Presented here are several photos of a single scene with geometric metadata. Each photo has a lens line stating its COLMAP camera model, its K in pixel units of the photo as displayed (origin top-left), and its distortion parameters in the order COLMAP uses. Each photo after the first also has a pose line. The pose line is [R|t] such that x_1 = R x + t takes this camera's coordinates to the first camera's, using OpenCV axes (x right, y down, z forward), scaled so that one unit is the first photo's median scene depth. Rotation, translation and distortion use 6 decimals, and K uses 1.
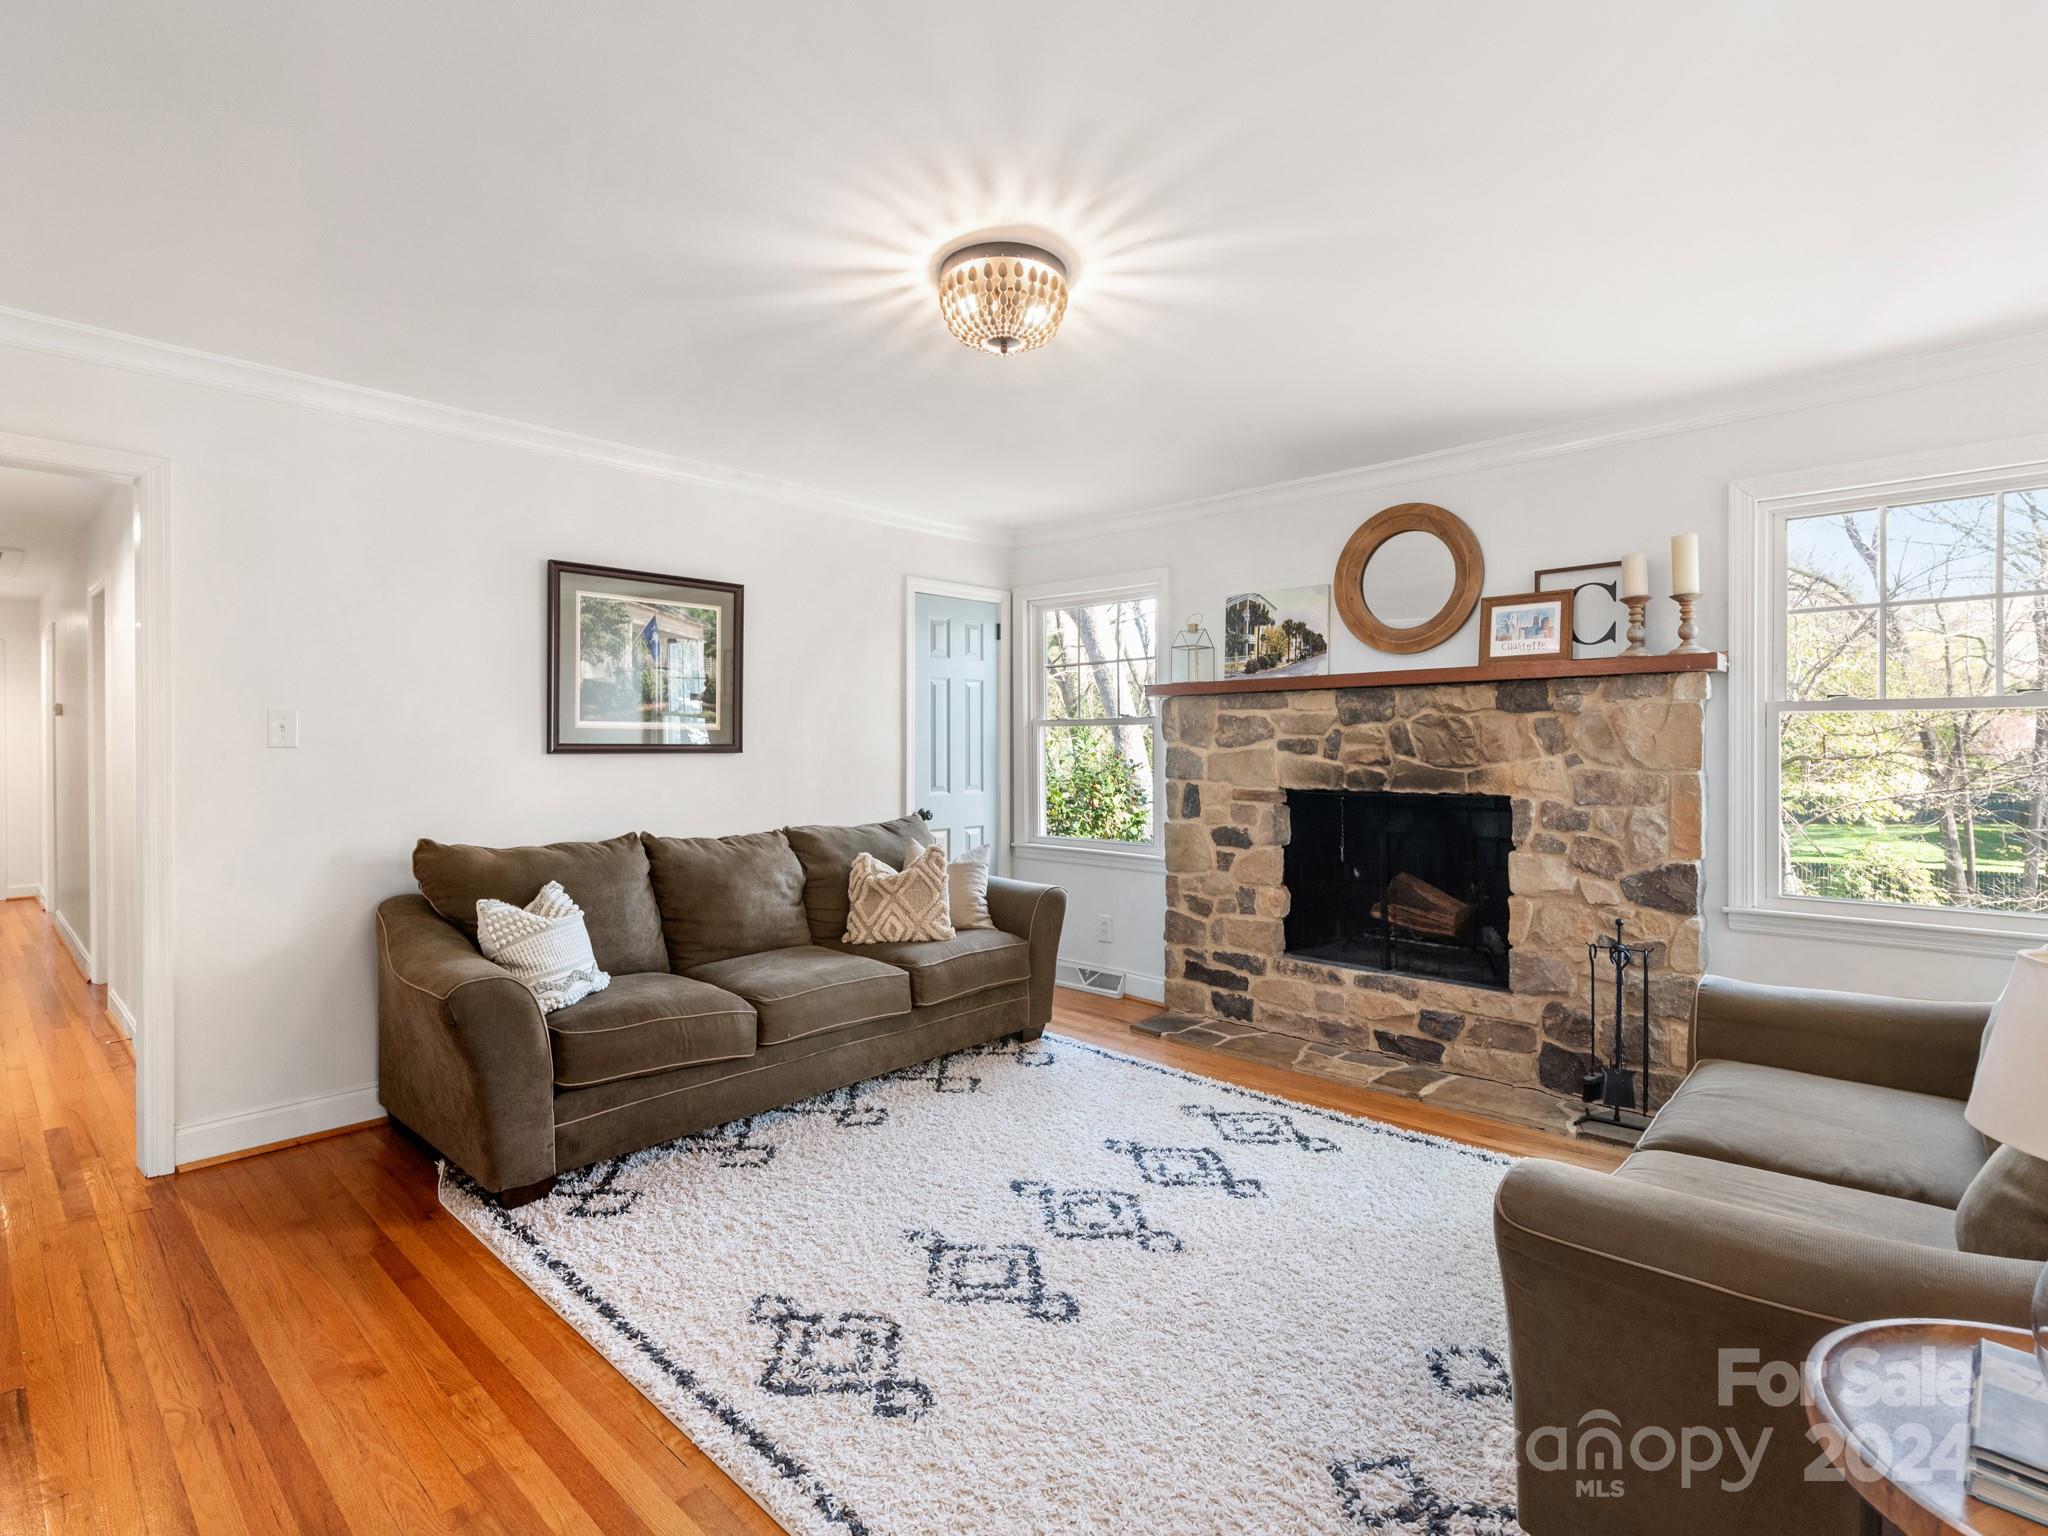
lens RADIAL K [[1029.5, 0, 1031.3], [0, 1029.5, 752.2], [0, 0, 1]] dist [0.001918, -0.000054]
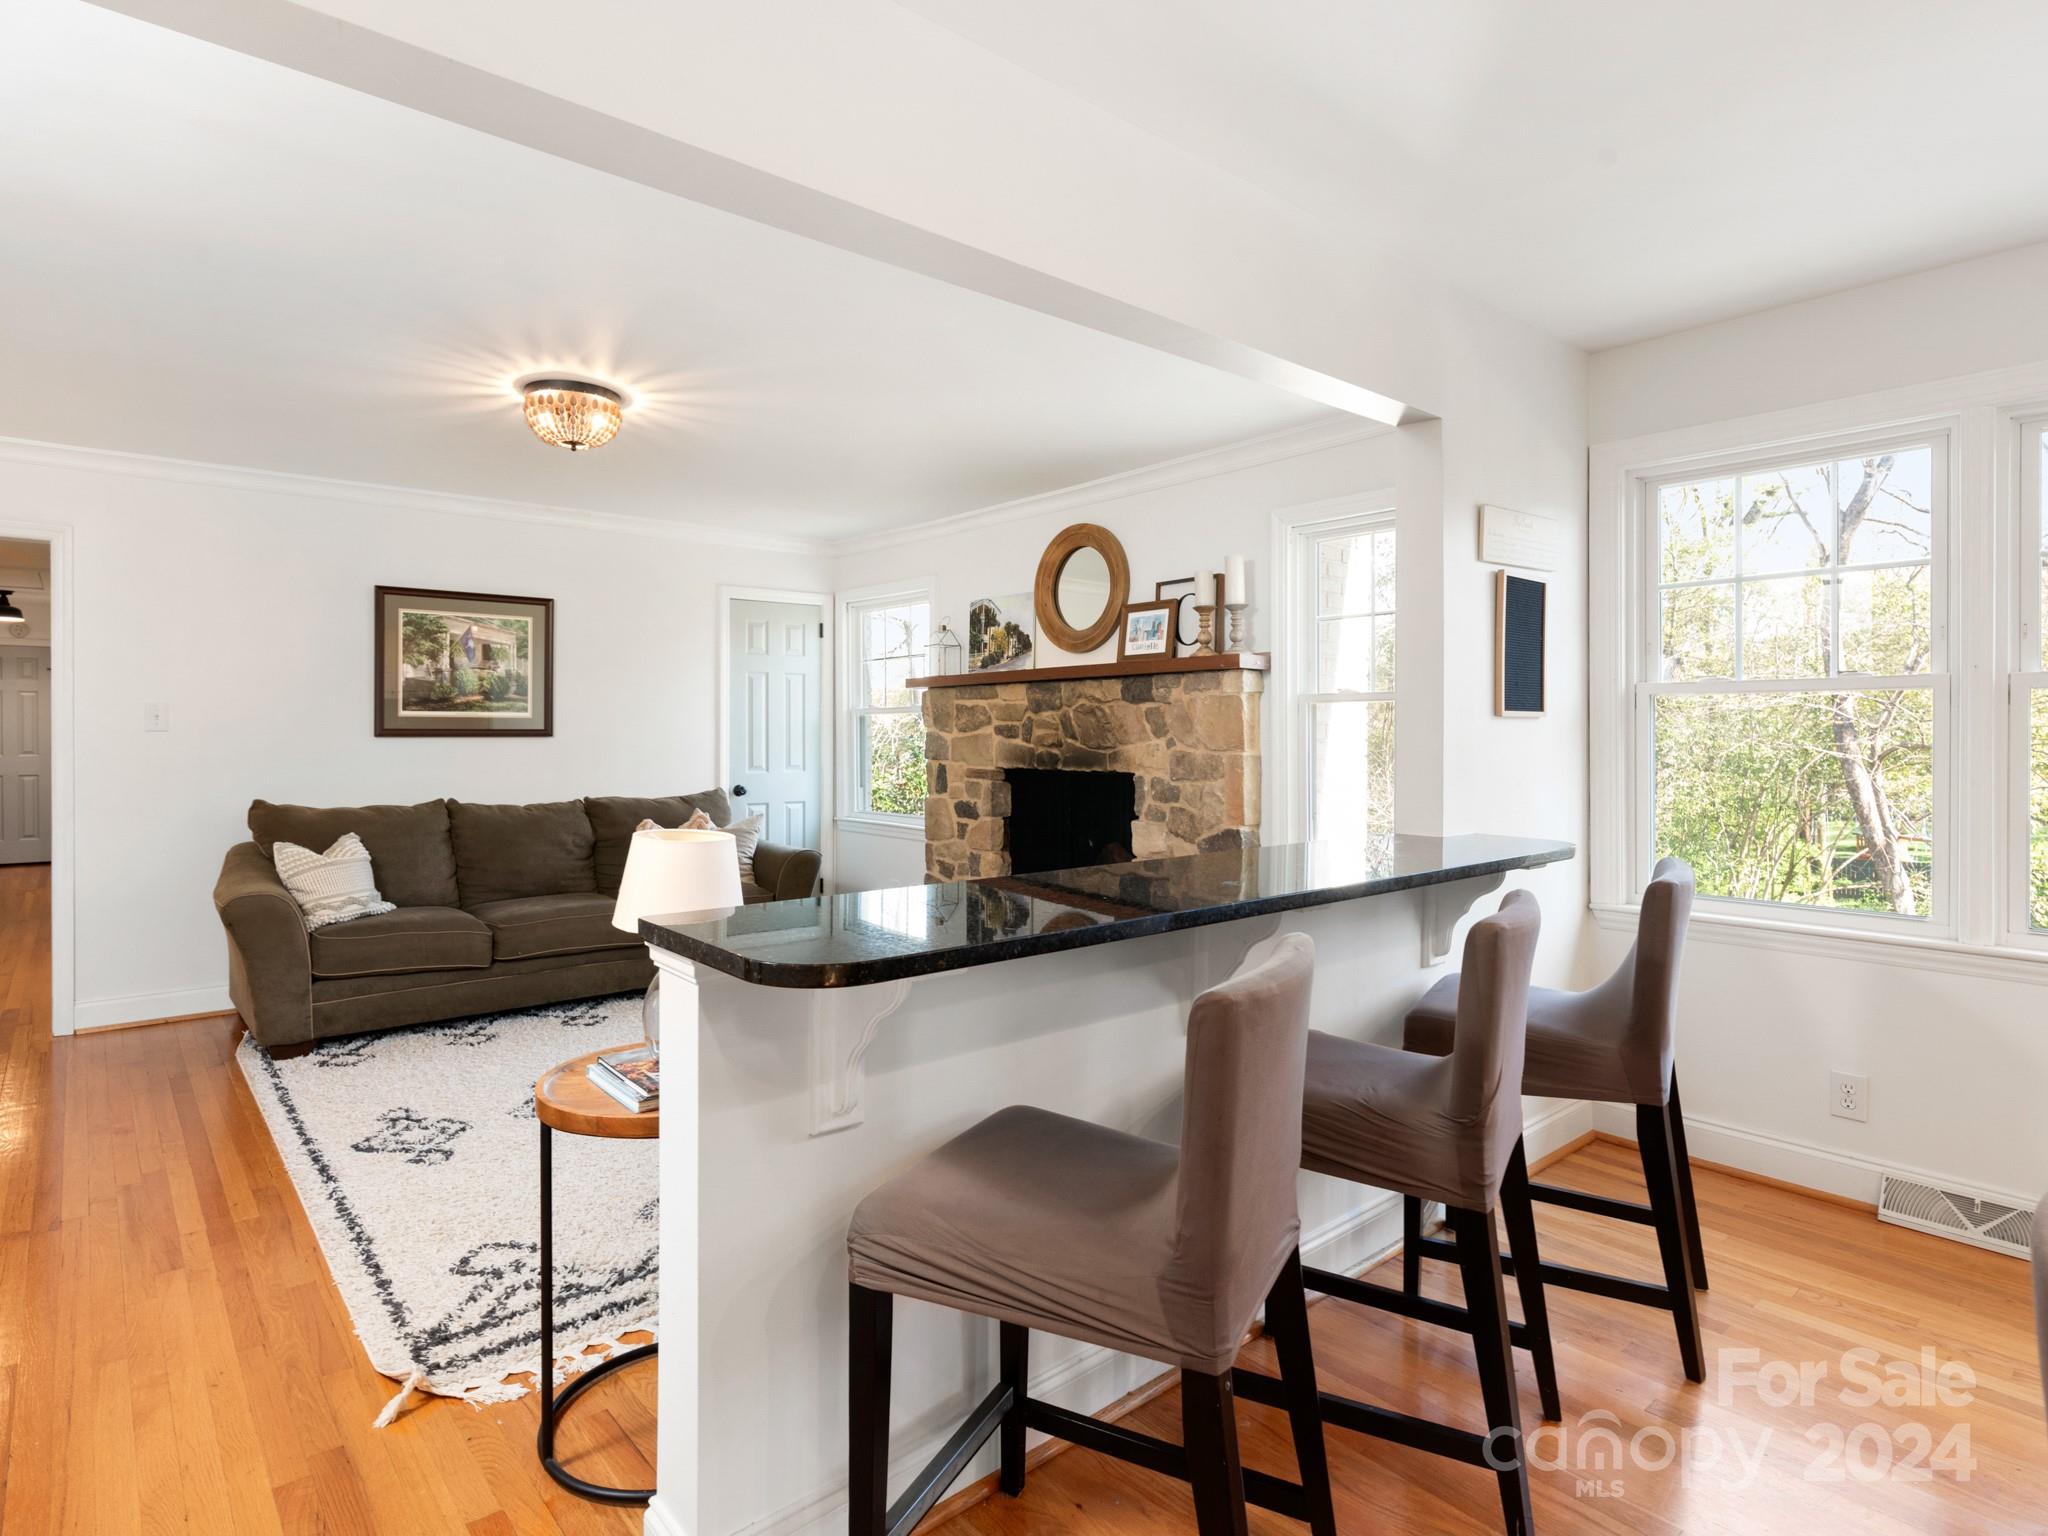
lens RADIAL K [[1102.8, 0, 1019.4], [0, 1102.8, 735.6], [0, 0, 1]] dist [0.002598, 0.000376]
pose [[0.994104, 0.000663, -0.108431, 0.468230], [-0.000985, 0.999995, -0.002923, 0.003357], [0.108428, 0.003012, 0.994100, -0.273234]]
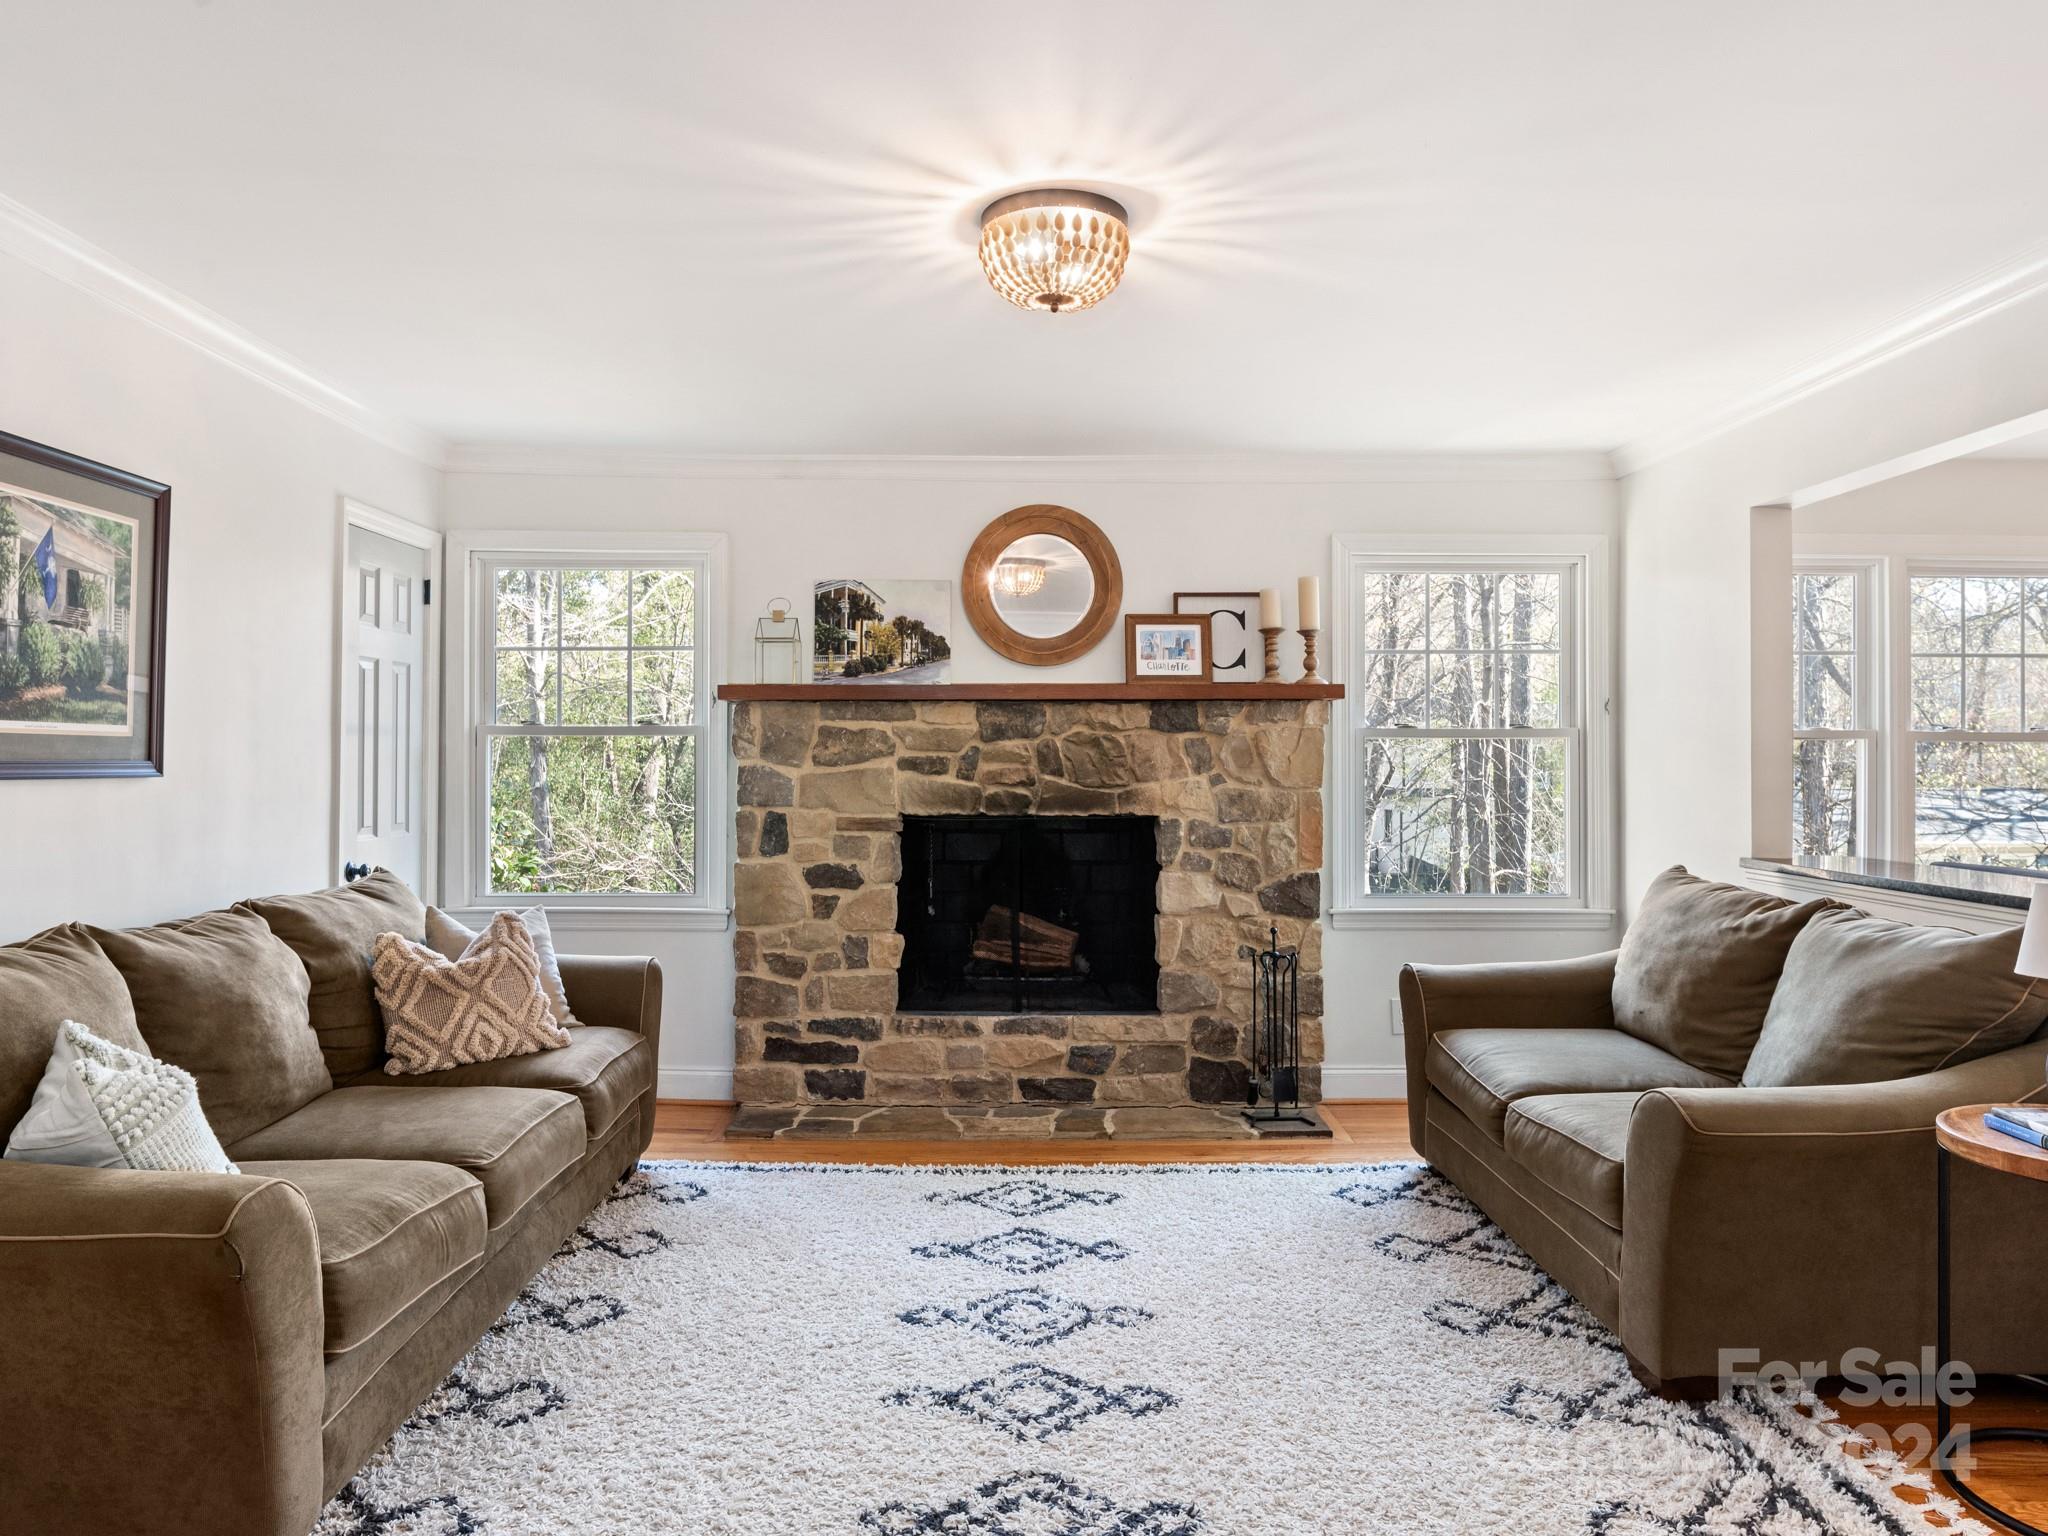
lens RADIAL K [[1364.6, 0, 1063.7], [0, 1364.6, 737.5], [0, 0, 1]] dist [0.002450, -0.002855]
pose [[0.717208, 0.014511, 0.696708, -0.518345], [0.000789, 0.999766, -0.021635, -0.004784], [-0.696858, 0.016066, 0.717029, 0.116222]]
